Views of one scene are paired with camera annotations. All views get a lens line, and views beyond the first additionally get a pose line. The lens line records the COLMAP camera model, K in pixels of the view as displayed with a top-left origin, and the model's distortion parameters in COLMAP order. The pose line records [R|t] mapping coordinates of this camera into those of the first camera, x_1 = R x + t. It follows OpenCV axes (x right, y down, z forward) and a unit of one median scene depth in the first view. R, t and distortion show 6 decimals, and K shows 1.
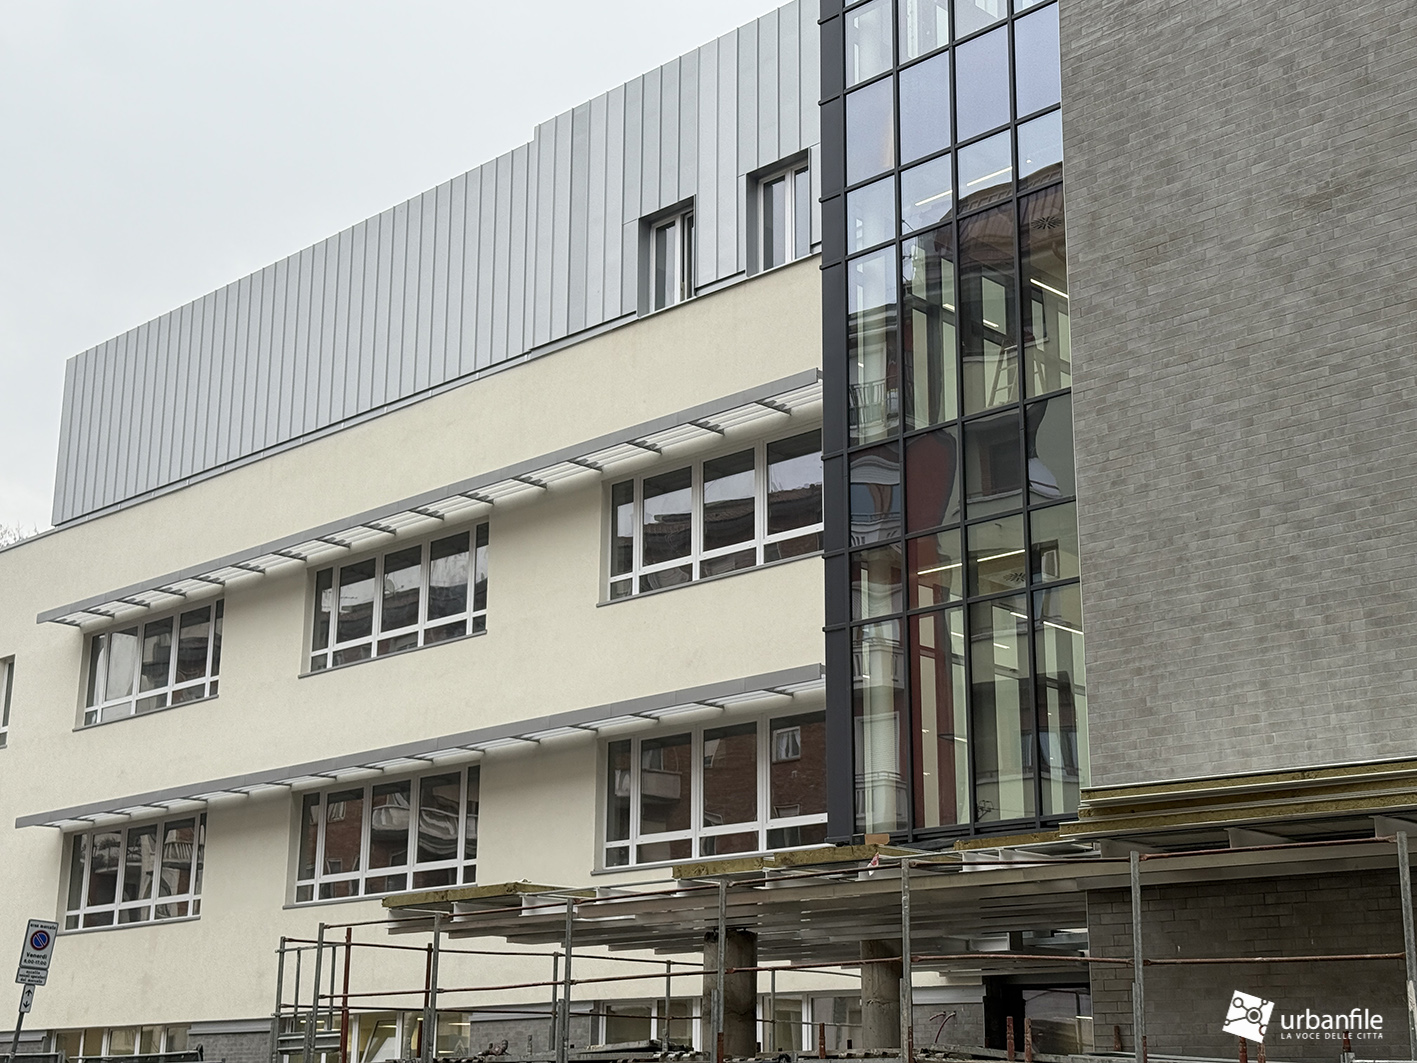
lens RADIAL K [[2049.9, 0, 740.1], [0, 2049.9, 456.6], [0, 0, 1]] dist [0.125724, 0.000000]
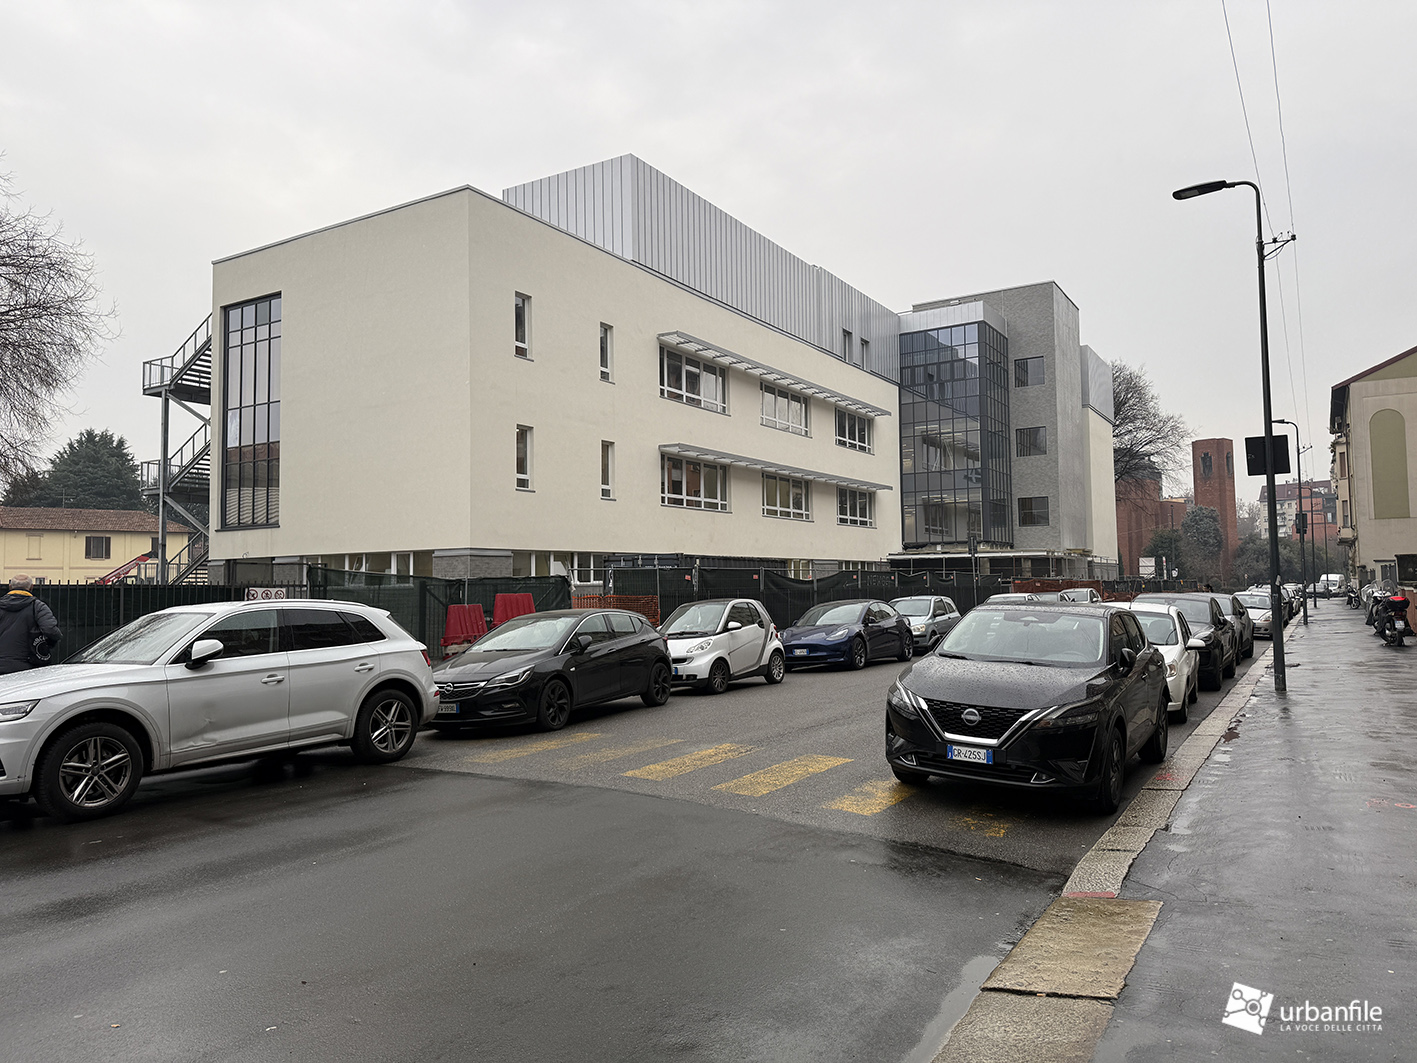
lens RADIAL K [[995.9, 0, 709.2], [0, 995.9, 534.3], [0, 0, 1]] dist [0.009757, 0.000807]
pose [[-0.240340, 0.052347, 0.969276, -1.111033], [-0.262925, 0.957706, -0.116917, 0.321441], [-0.934402, -0.282947, -0.216412, 1.064628]]
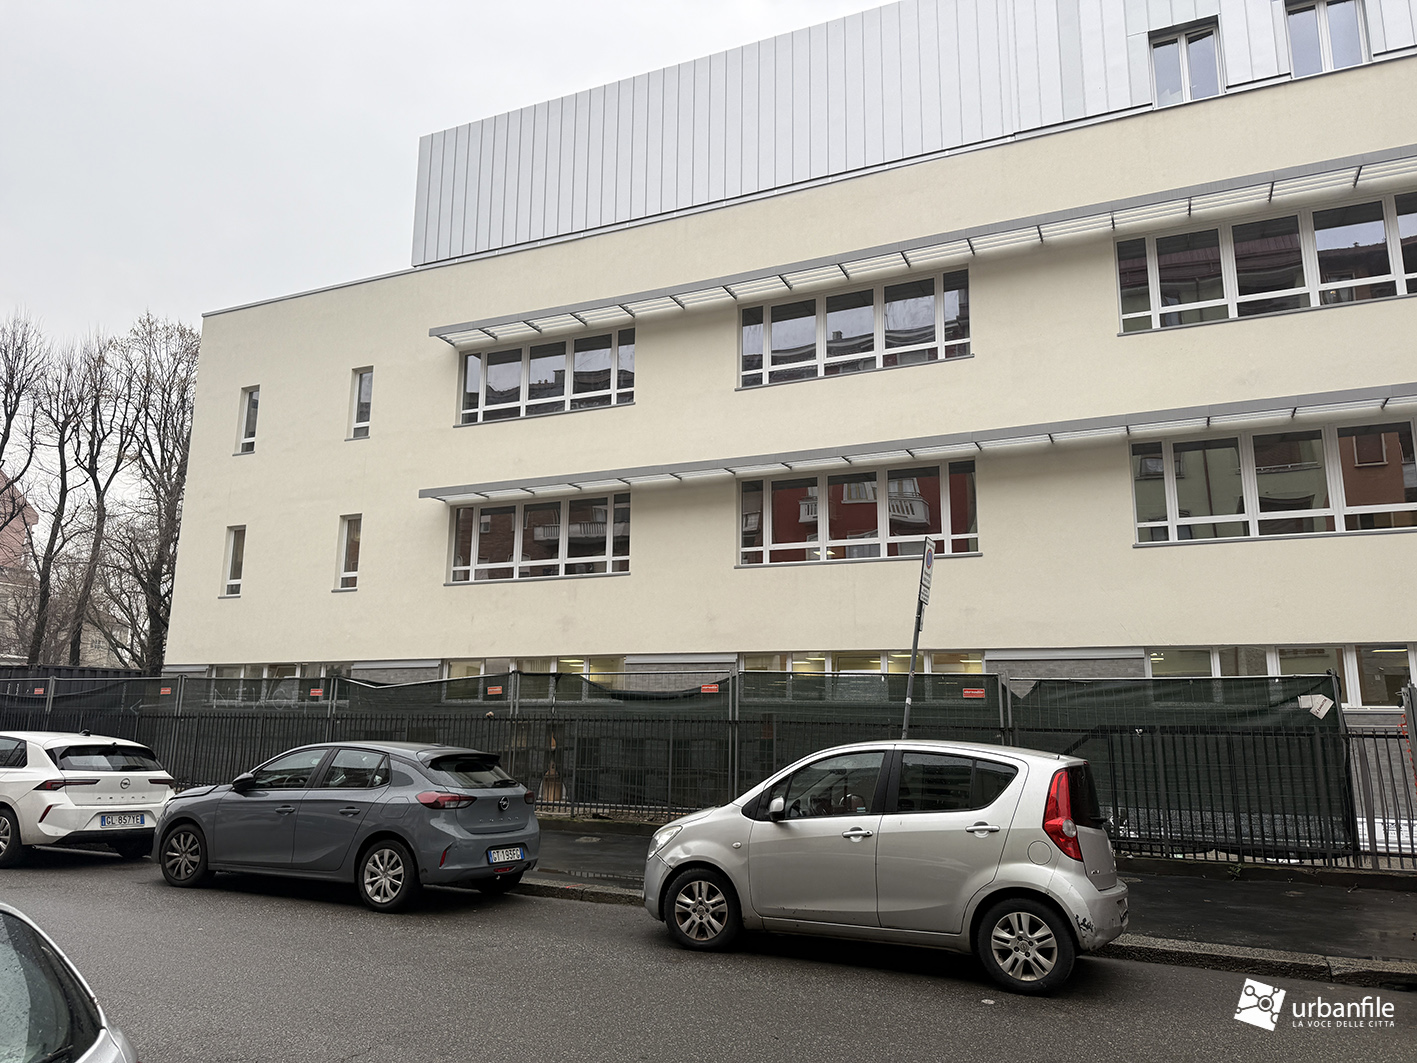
lens RADIAL K [[1041.3, 0, 715.4], [0, 1041.3, 482.2], [0, 0, 1]] dist [0.054513, -0.060476]
pose [[0.942627, 0.076043, 0.325073, -0.356469], [-0.102294, 0.992666, 0.064416, 0.103448], [-0.317791, -0.093973, 0.943492, 0.340137]]
